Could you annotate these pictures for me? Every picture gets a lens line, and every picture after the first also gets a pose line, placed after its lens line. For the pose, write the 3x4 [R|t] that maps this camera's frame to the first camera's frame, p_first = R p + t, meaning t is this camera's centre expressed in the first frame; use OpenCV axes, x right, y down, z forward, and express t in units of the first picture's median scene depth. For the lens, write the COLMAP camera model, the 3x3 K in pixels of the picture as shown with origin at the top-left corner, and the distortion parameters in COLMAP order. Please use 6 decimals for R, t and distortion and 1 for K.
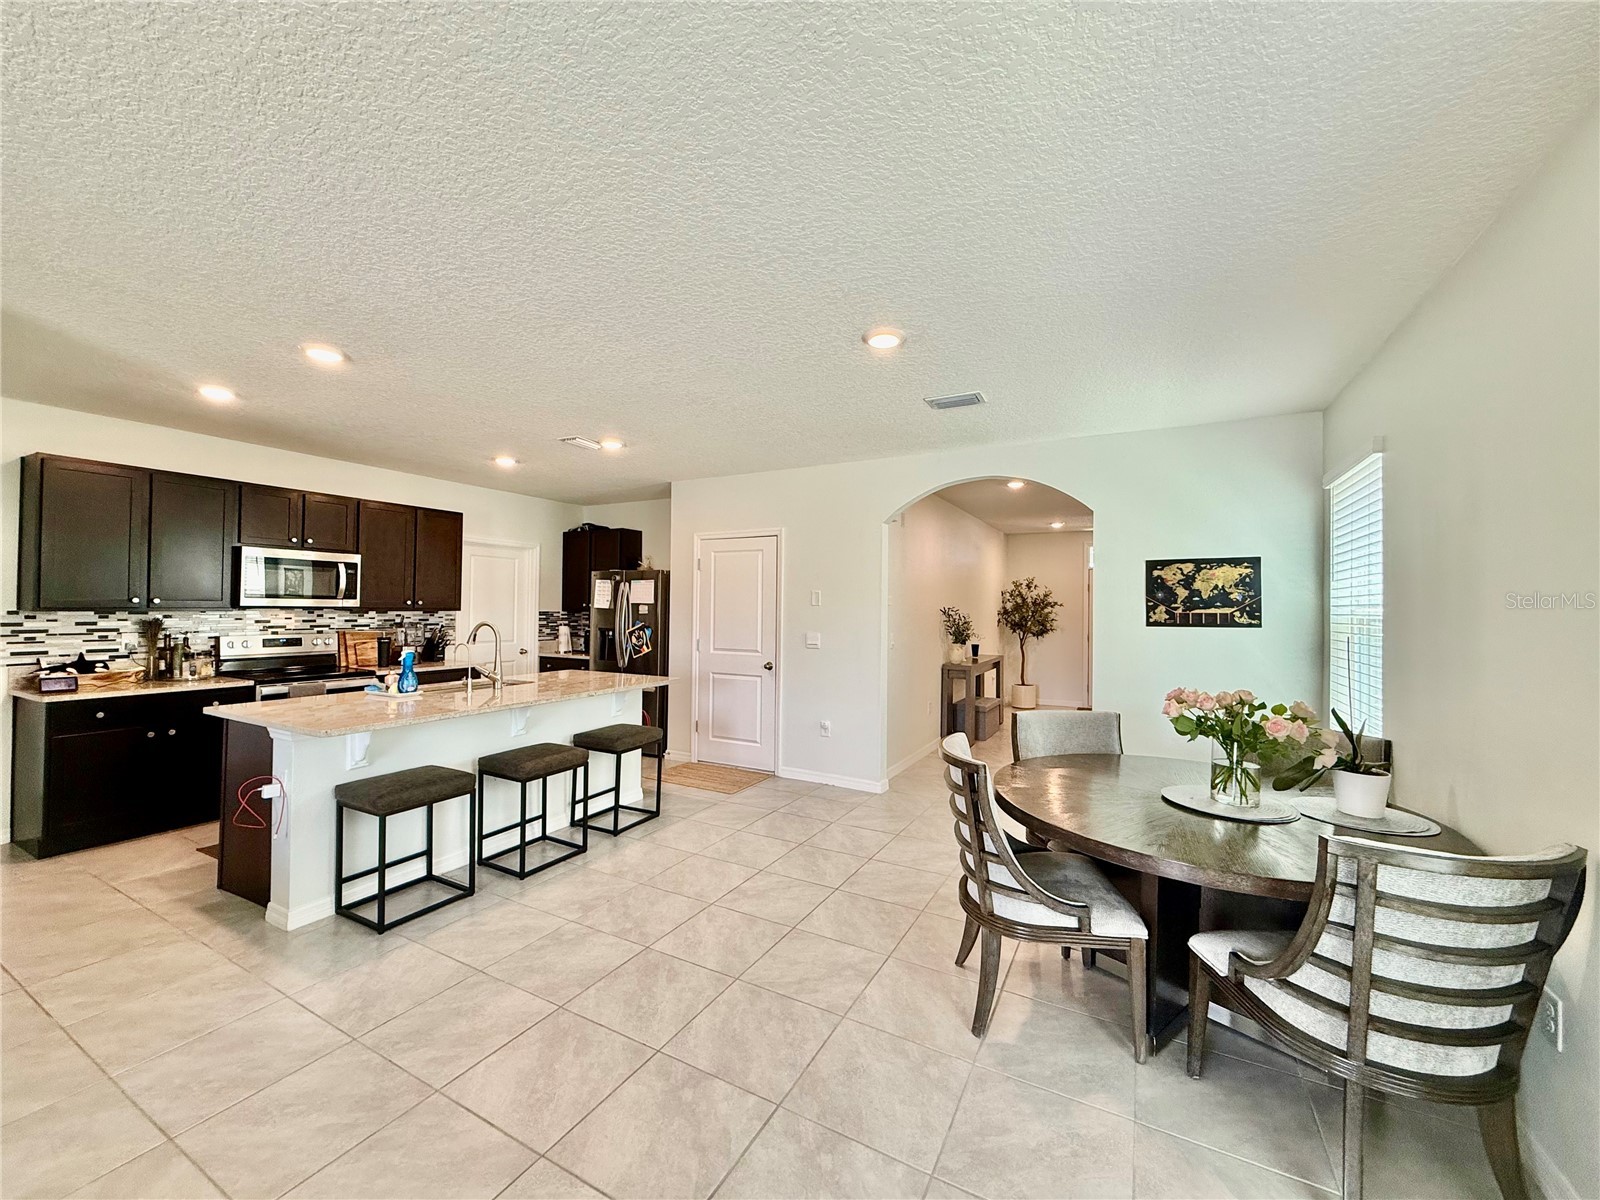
lens RADIAL K [[636.5, 0, 796.2], [0, 636.5, 600.2], [0, 0, 1]] dist [0.000819, 0.000237]
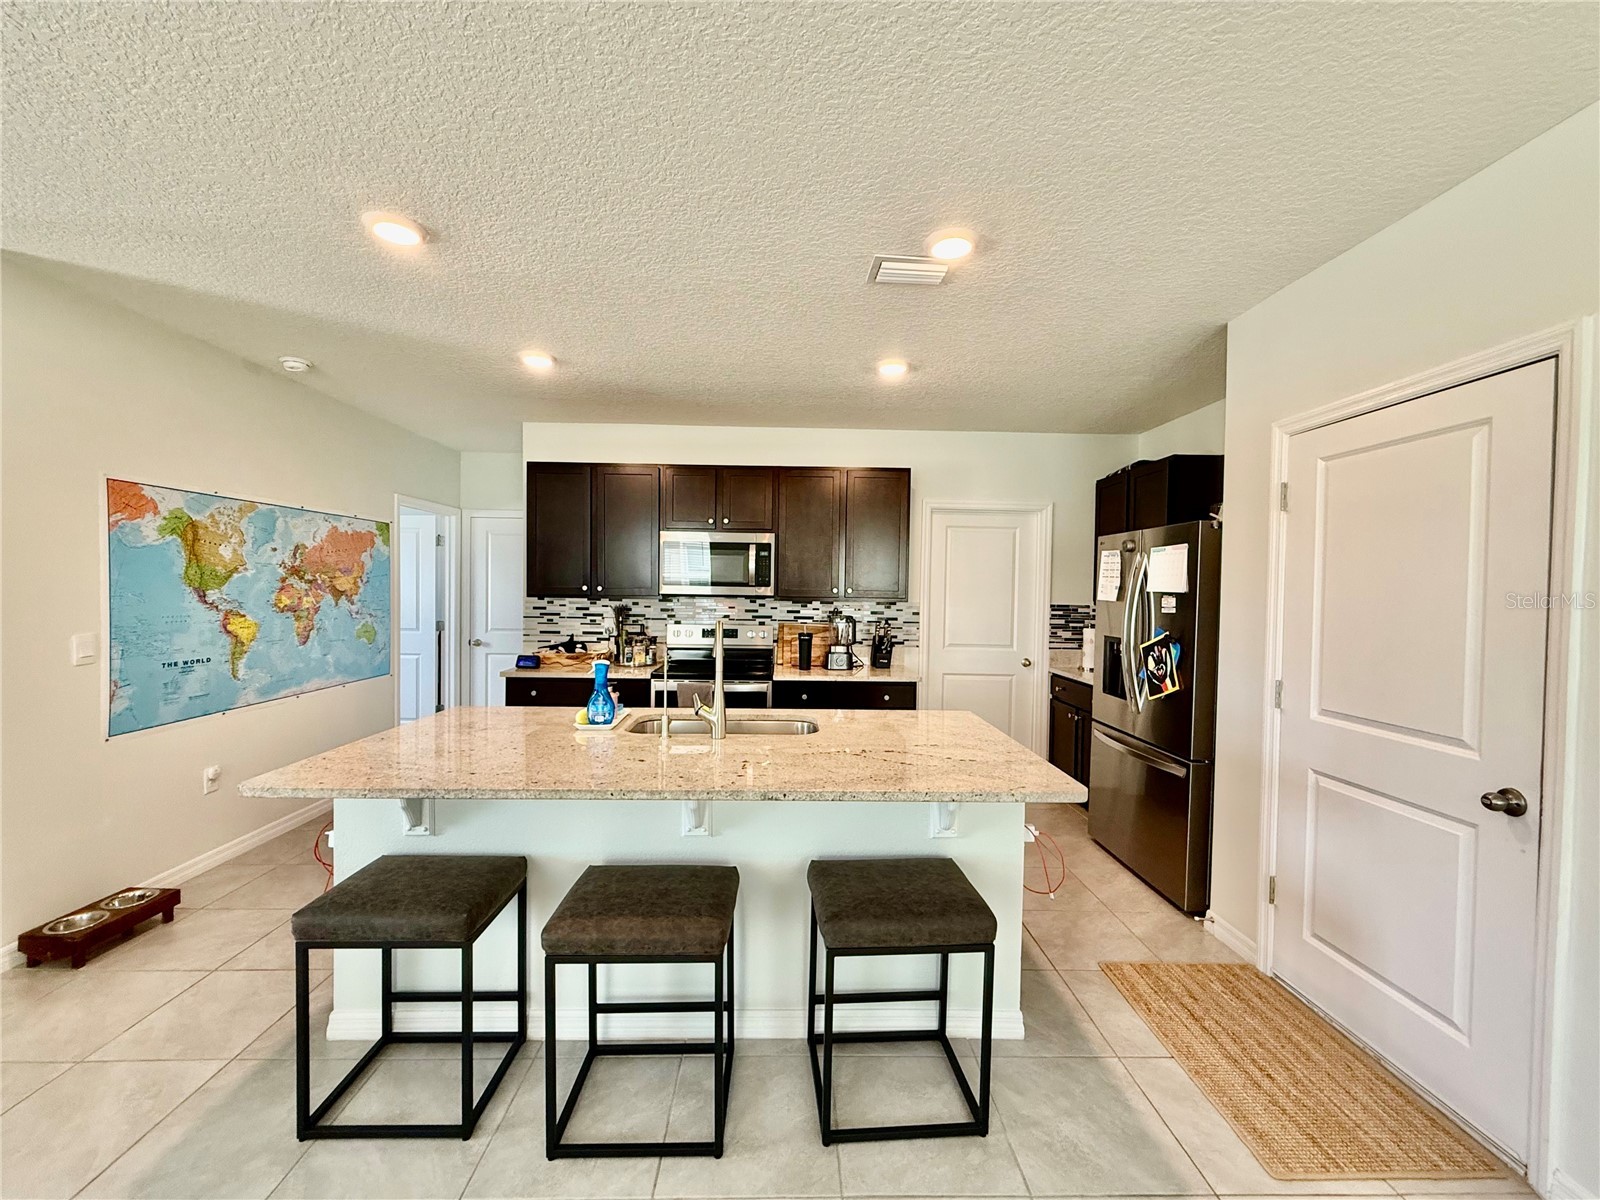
lens RADIAL K [[636.5, 0, 796.2], [0, 636.5, 600.2], [0, 0, 1]] dist [0.000819, 0.000237]
pose [[0.501085, 0.012333, -0.865310, 0.050267], [0.000877, 0.999891, 0.014759, 0.004056], [0.865398, -0.008154, 0.501020, 0.587273]]
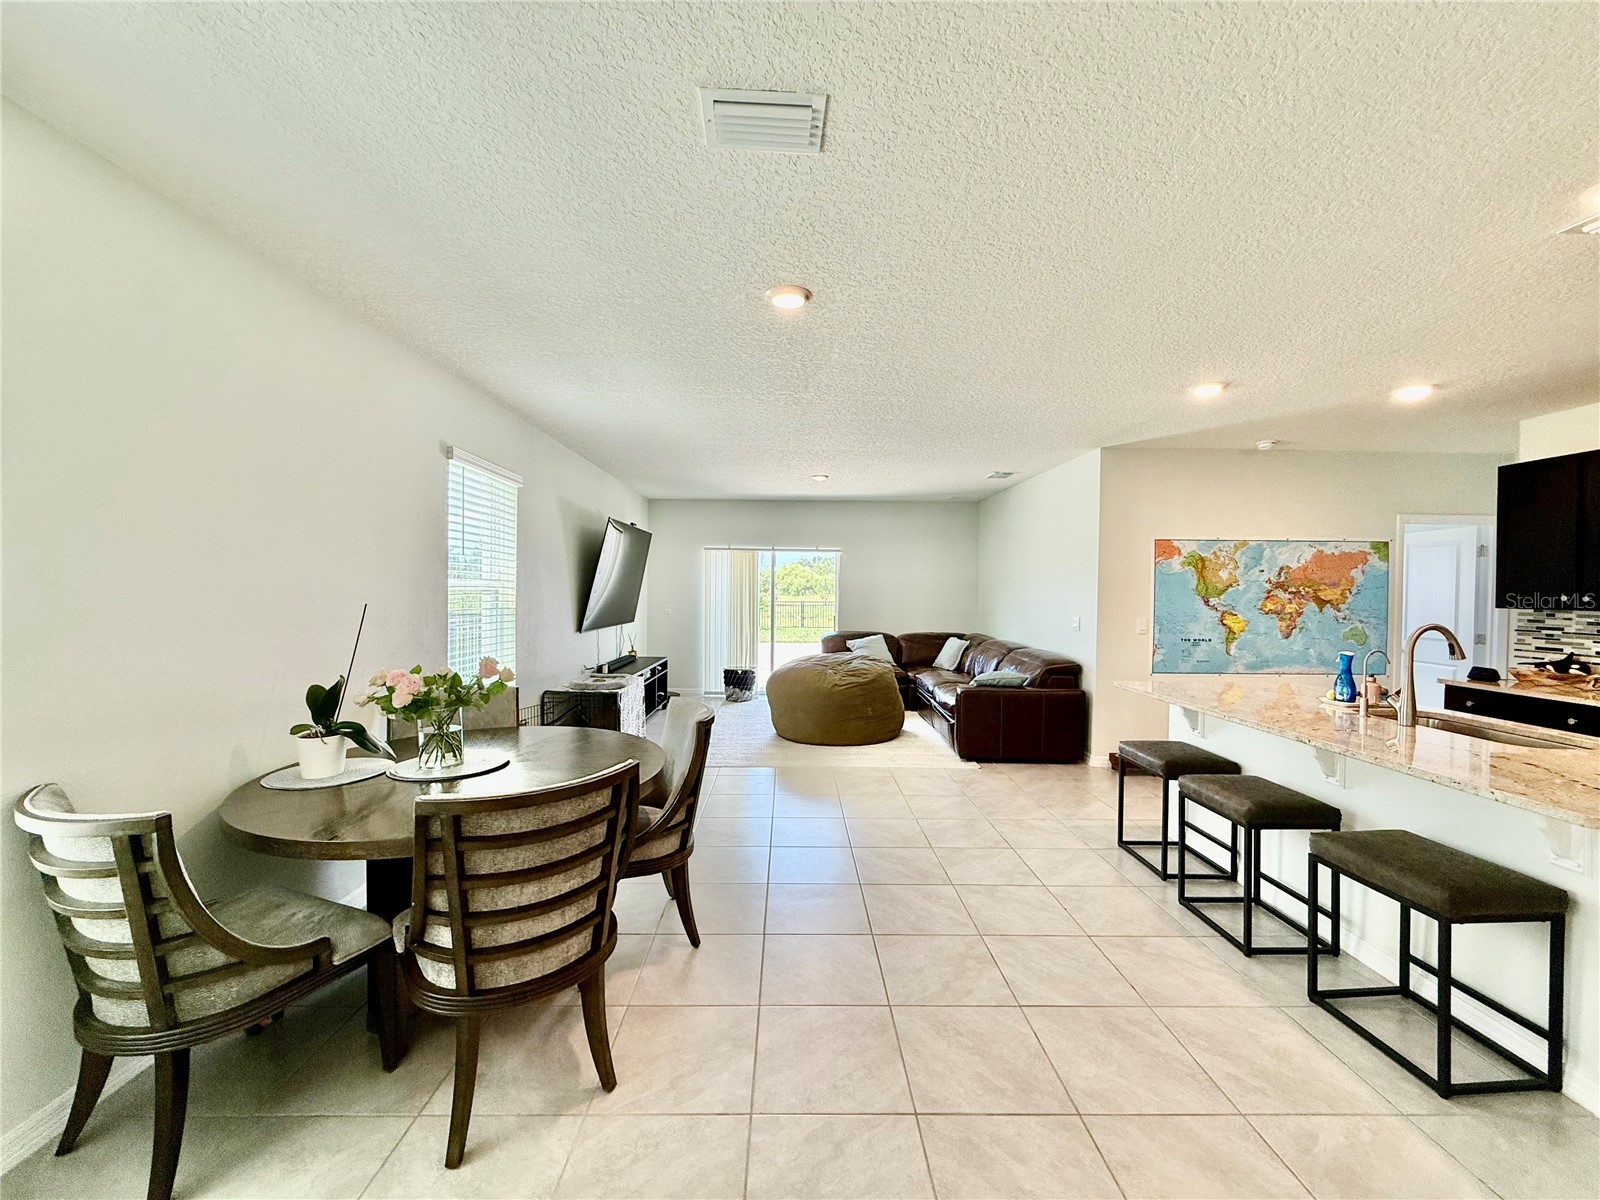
lens RADIAL K [[636.5, 0, 796.2], [0, 636.5, 600.2], [0, 0, 1]] dist [0.000819, 0.000237]
pose [[-0.870458, -0.012423, -0.492086, 0.305047], [-0.016256, 0.999862, 0.003513, 0.013434], [0.491974, 0.011057, -0.870540, 0.958334]]
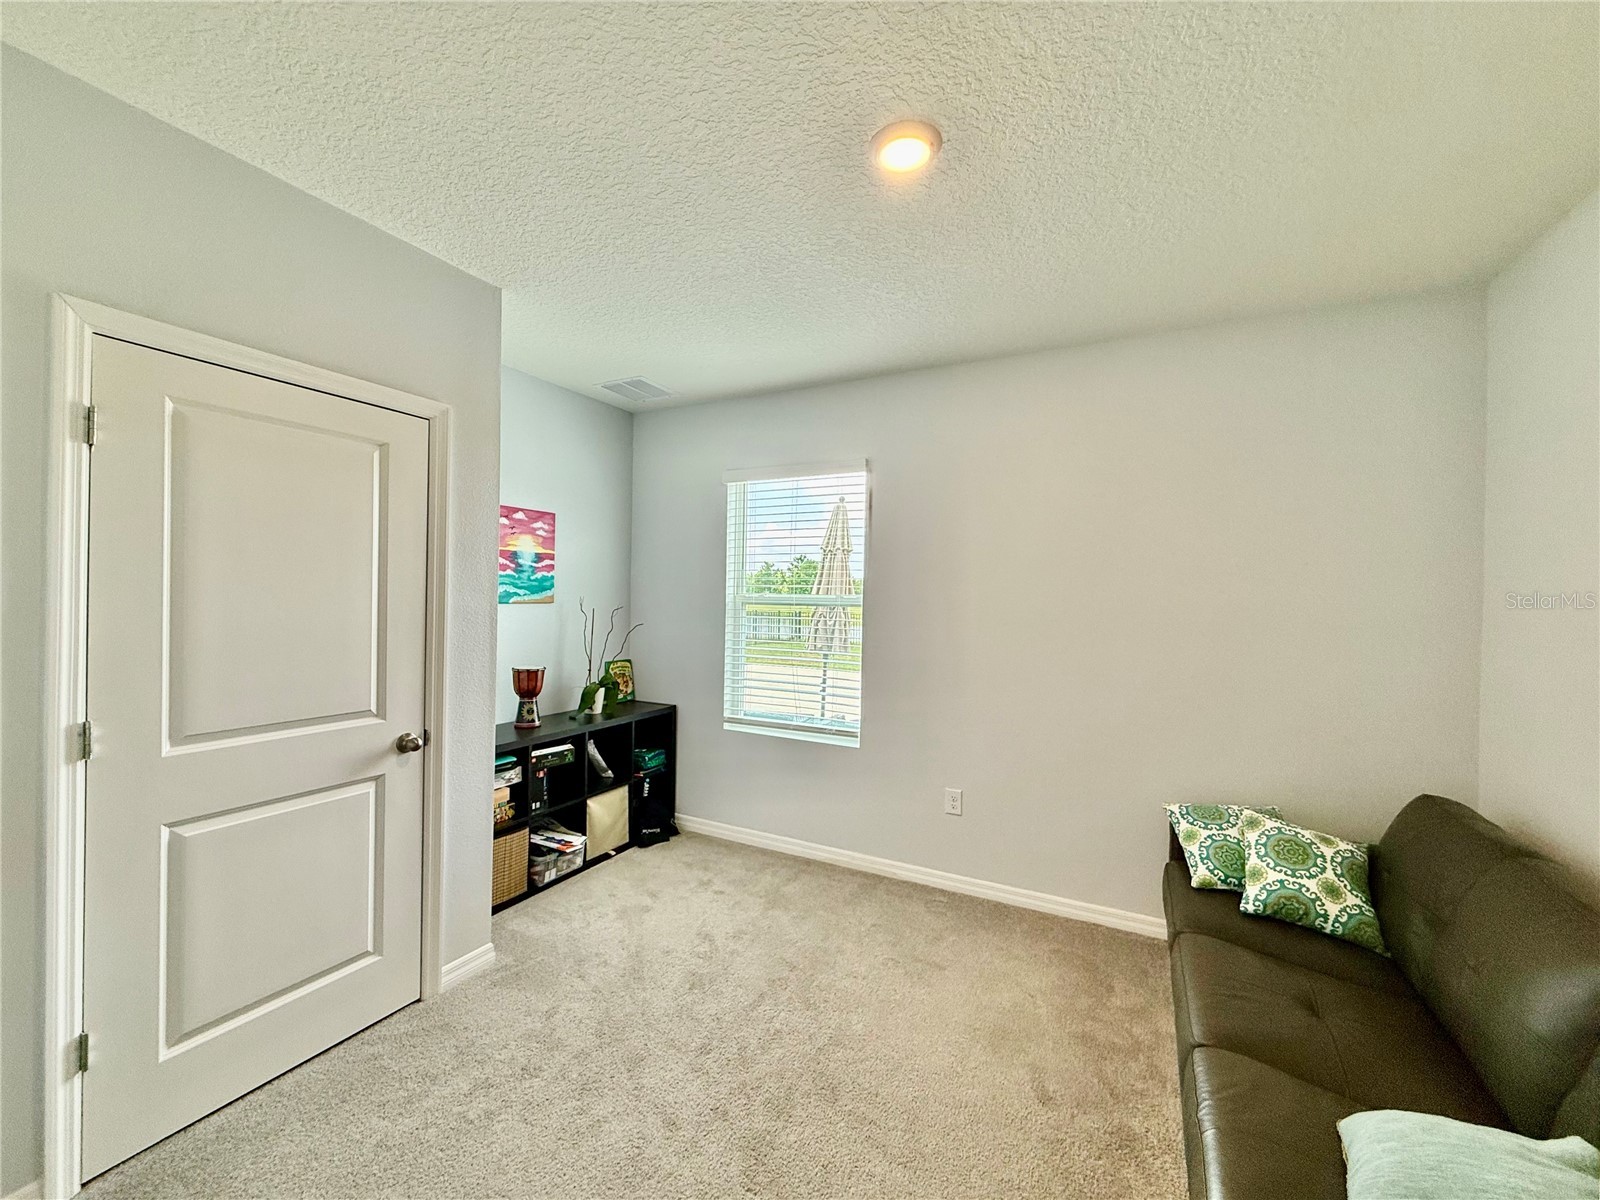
lens RADIAL K [[636.5, 0, 796.2], [0, 636.5, 600.2], [0, 0, 1]] dist [0.000819, 0.000237]
pose [[-0.010151, -0.001655, 0.999947, -0.462893], [-0.018340, 0.999831, 0.001469, 0.009567], [-0.999780, -0.018324, -0.010180, 0.801131]]
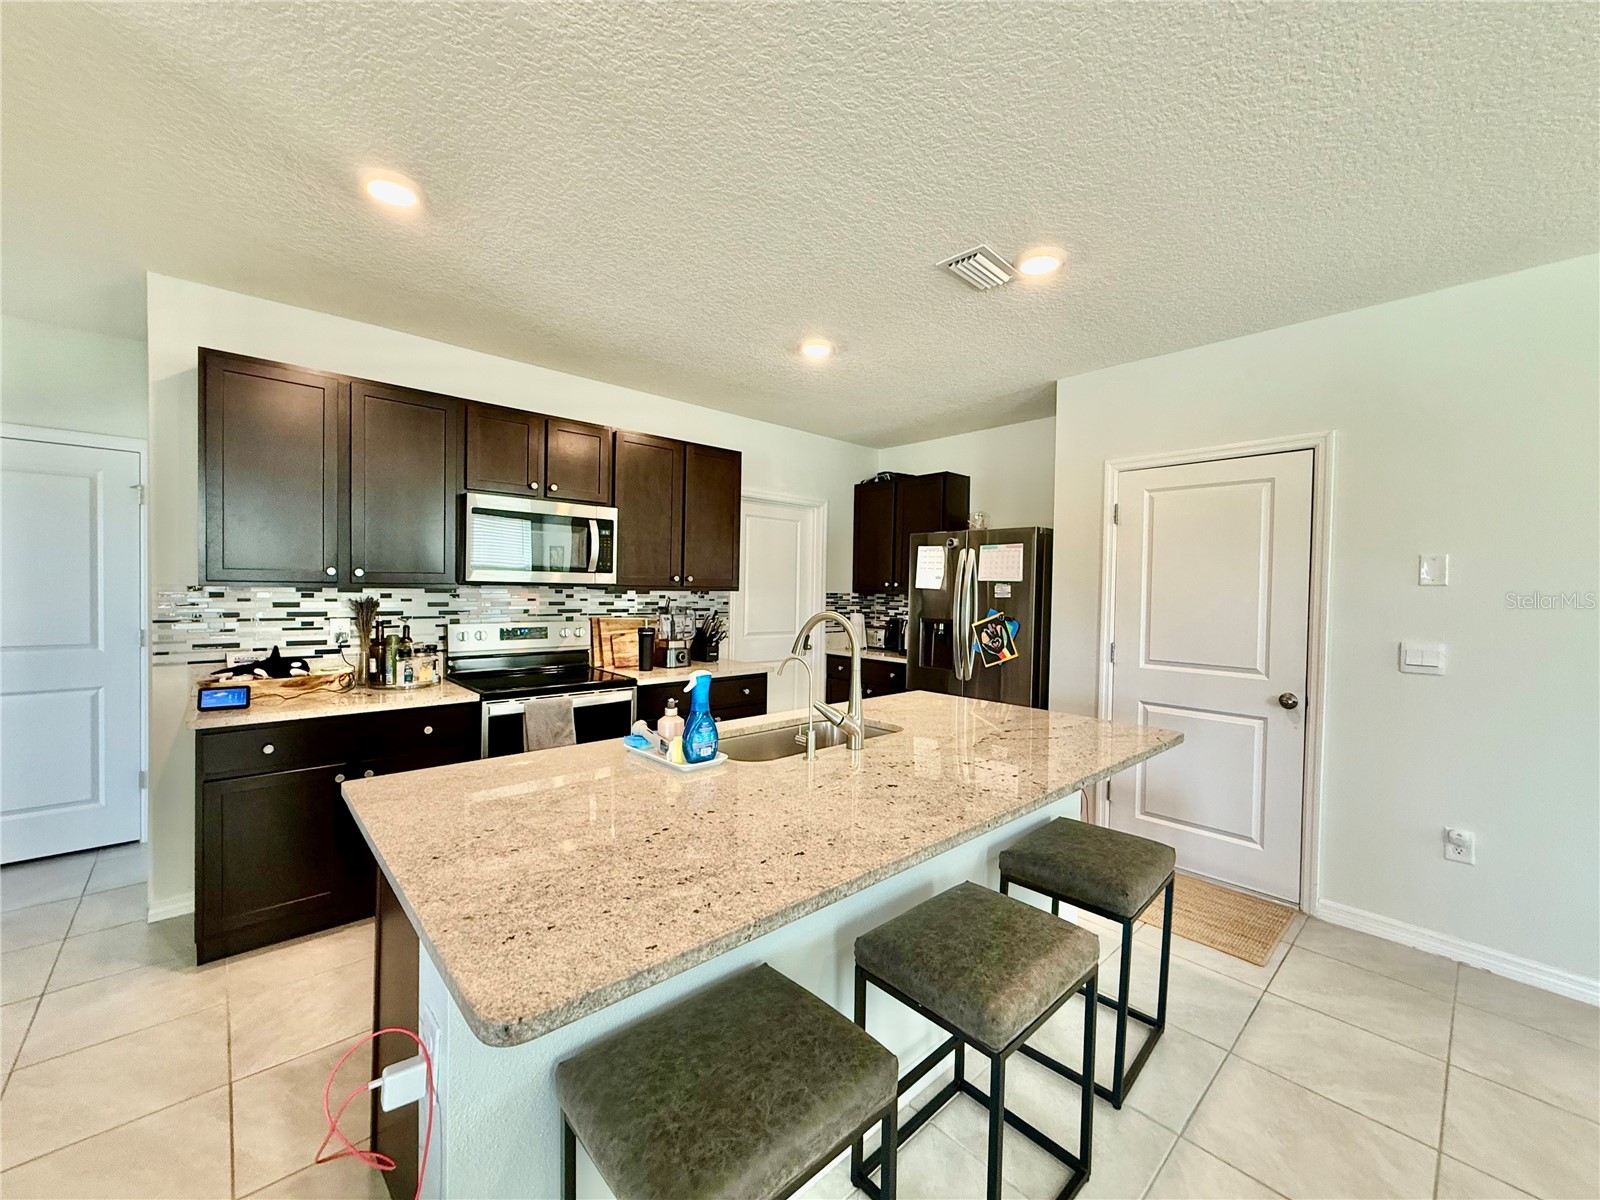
lens RADIAL K [[636.5, 0, 796.2], [0, 636.5, 600.2], [0, 0, 1]] dist [0.000819, 0.000237]
pose [[0.946663, 0.011822, -0.322007, -0.269557], [-0.003074, 0.999613, 0.027662, 0.008046], [0.322210, -0.025197, 0.946333, 0.396076]]
